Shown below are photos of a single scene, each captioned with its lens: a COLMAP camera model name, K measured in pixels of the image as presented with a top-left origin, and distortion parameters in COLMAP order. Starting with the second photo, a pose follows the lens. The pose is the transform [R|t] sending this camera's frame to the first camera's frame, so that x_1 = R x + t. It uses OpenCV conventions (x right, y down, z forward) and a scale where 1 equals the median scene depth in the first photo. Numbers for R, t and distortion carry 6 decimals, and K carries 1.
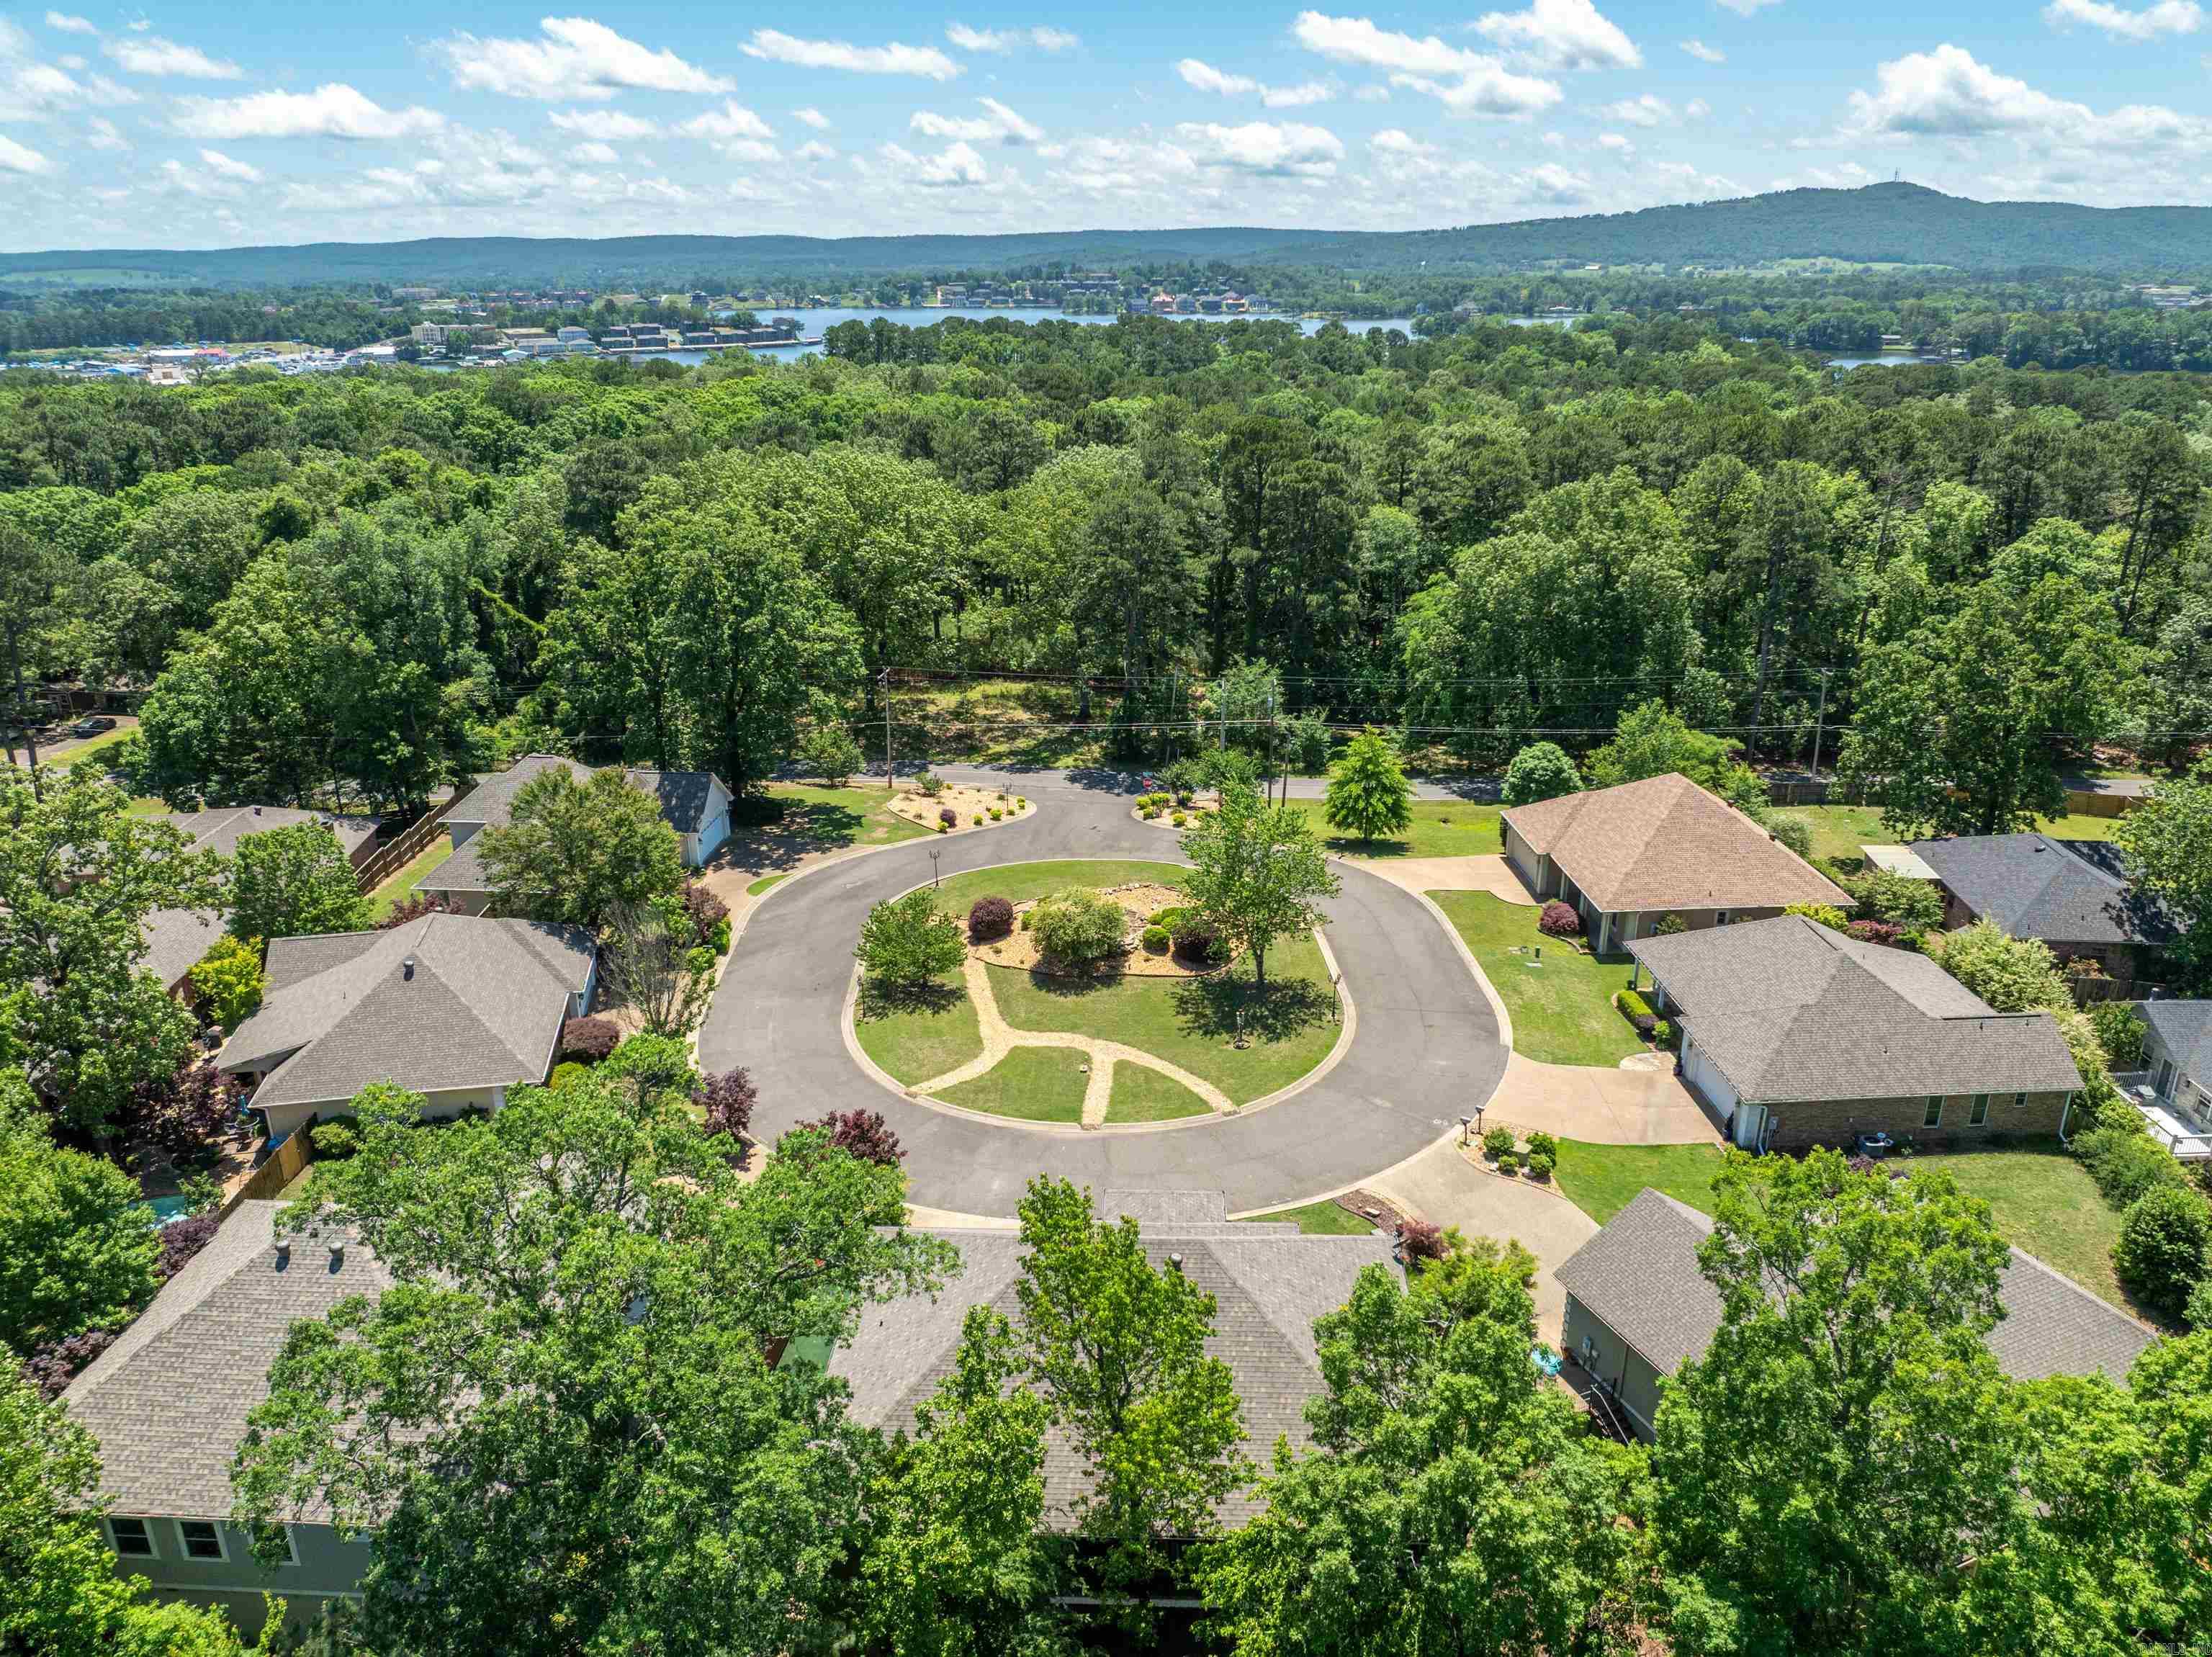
lens RADIAL K [[1555.8, 0, 1106.2], [0, 1555.8, 830.0], [0, 0, 1]] dist [-0.064726, 0.038369]
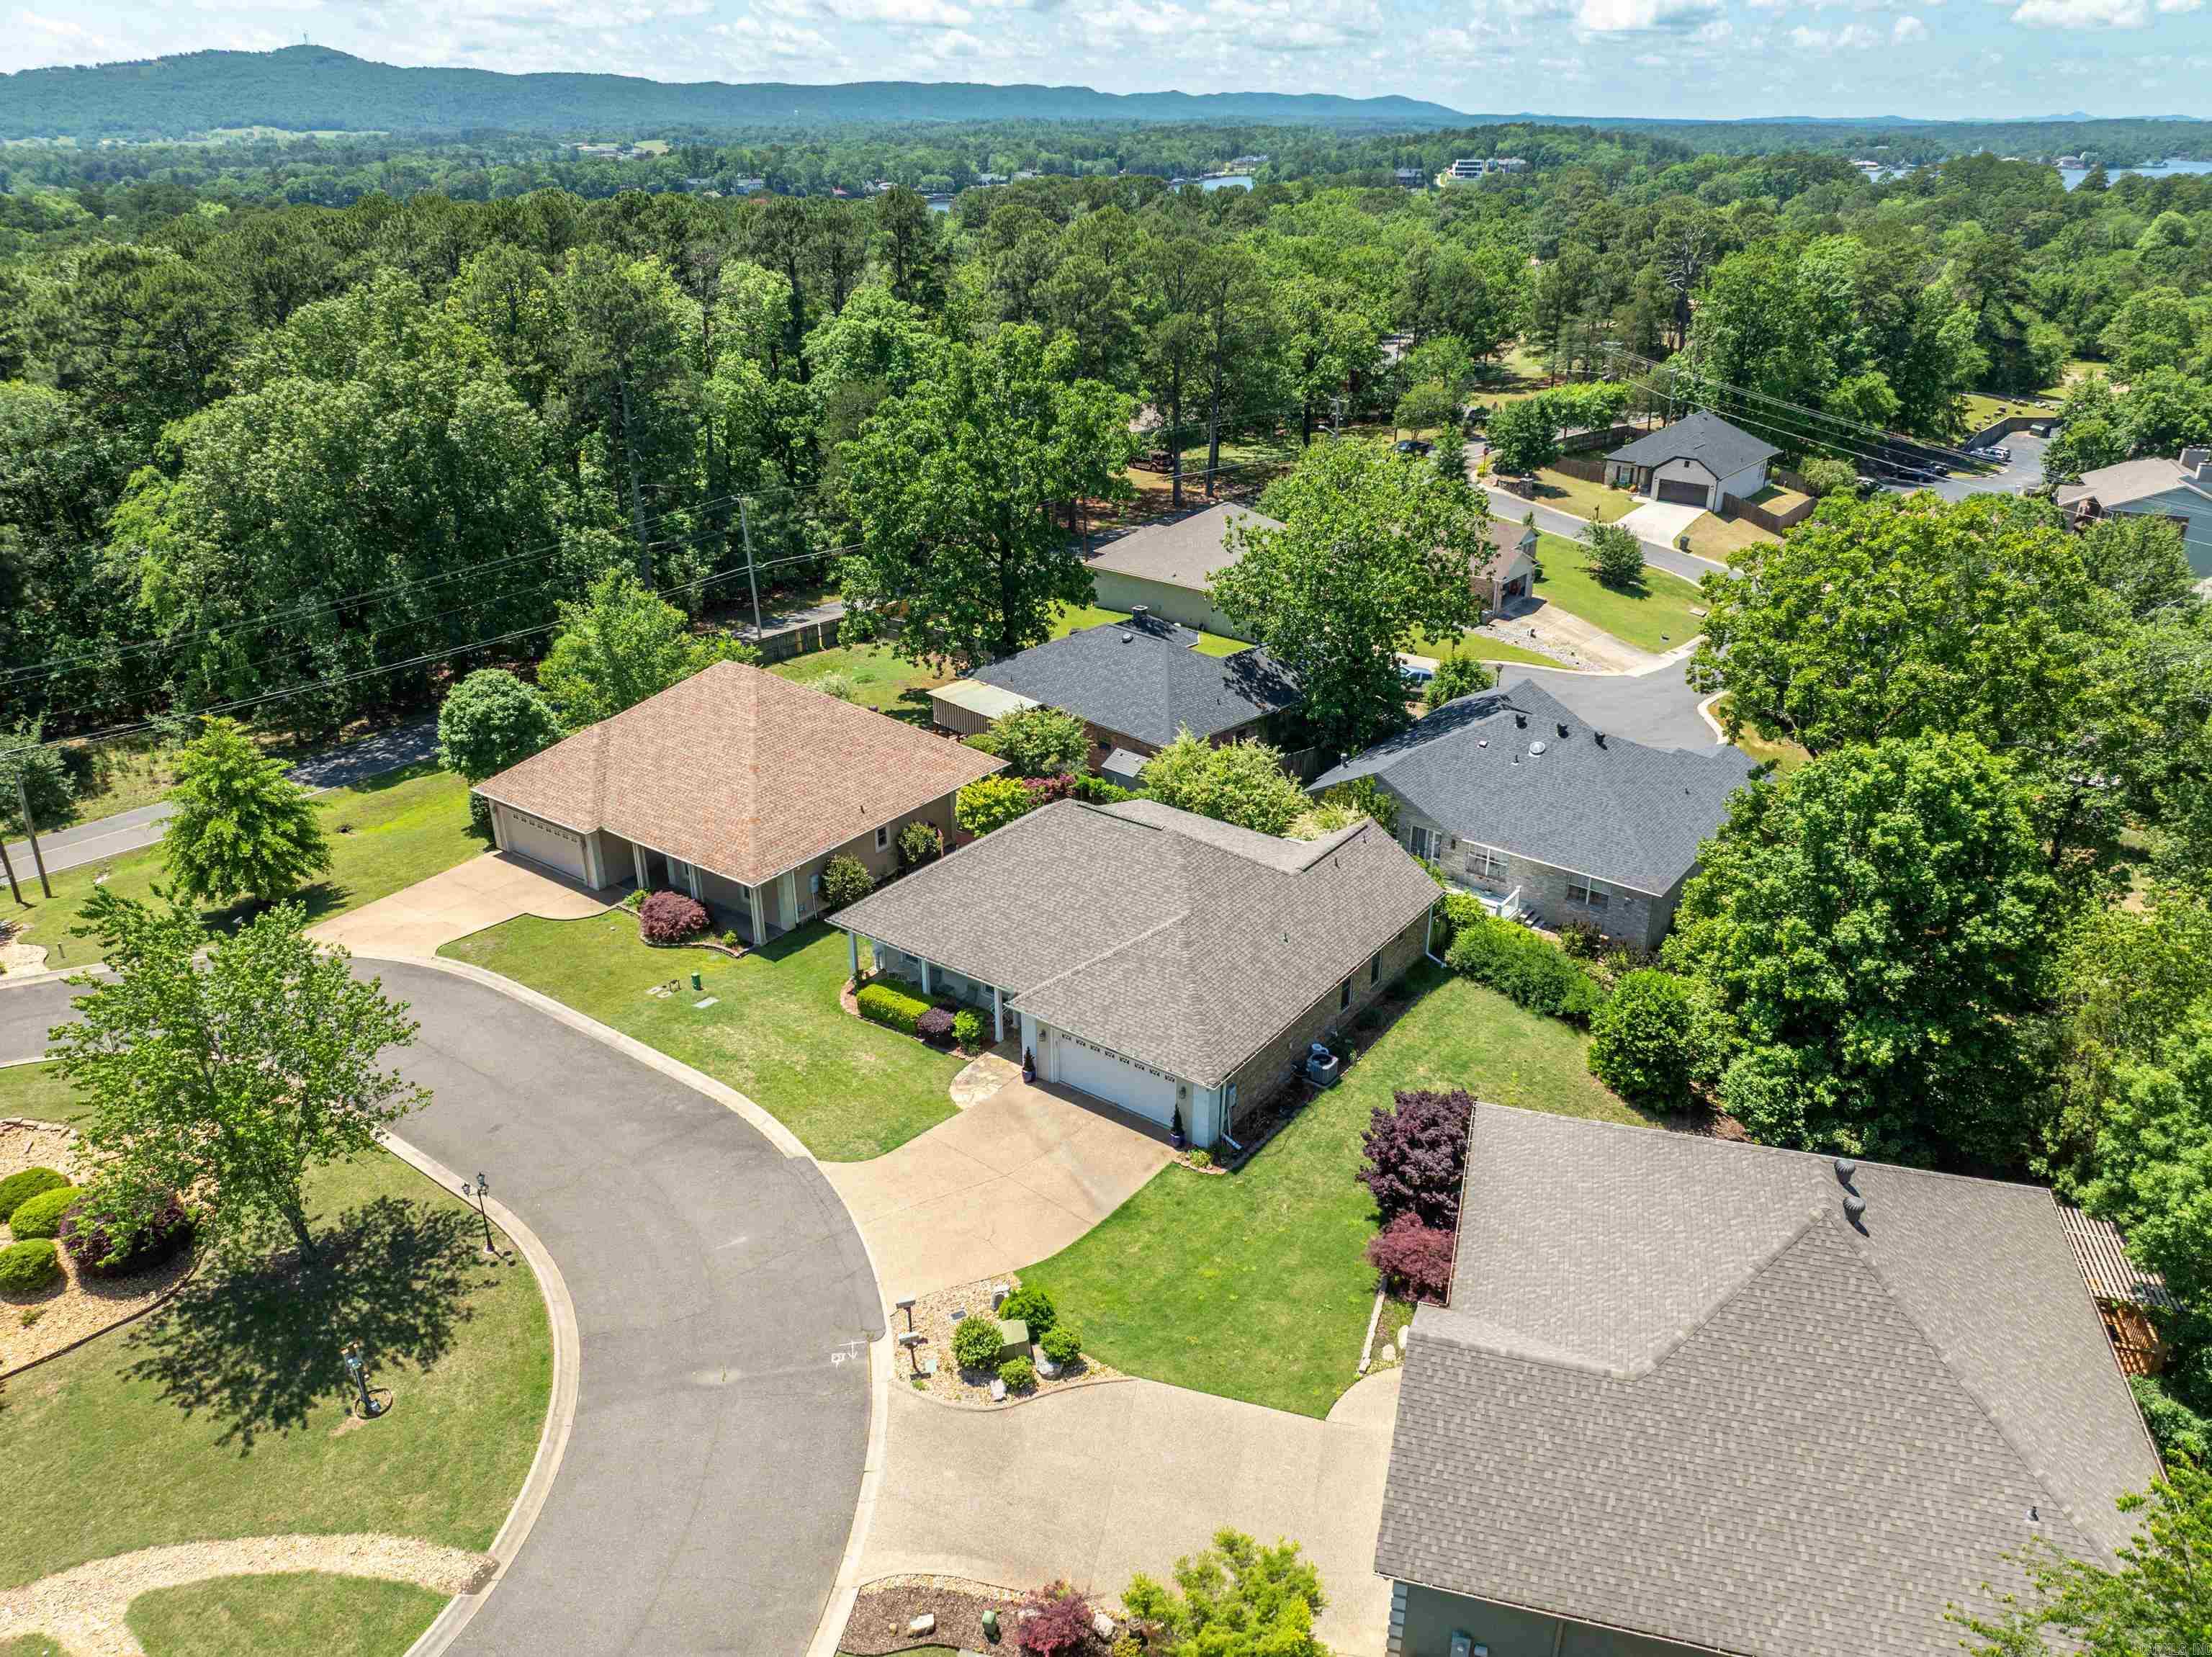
lens RADIAL K [[1555.8, 0, 1113.7], [0, 1555.8, 823.4], [0, 0, 1]] dist [-0.064726, 0.038369]
pose [[0.630594, -0.317660, 0.708126, -0.041510], [0.266857, 0.945516, 0.186512, -0.053482], [-0.728792, 0.071355, 0.681007, 0.420979]]
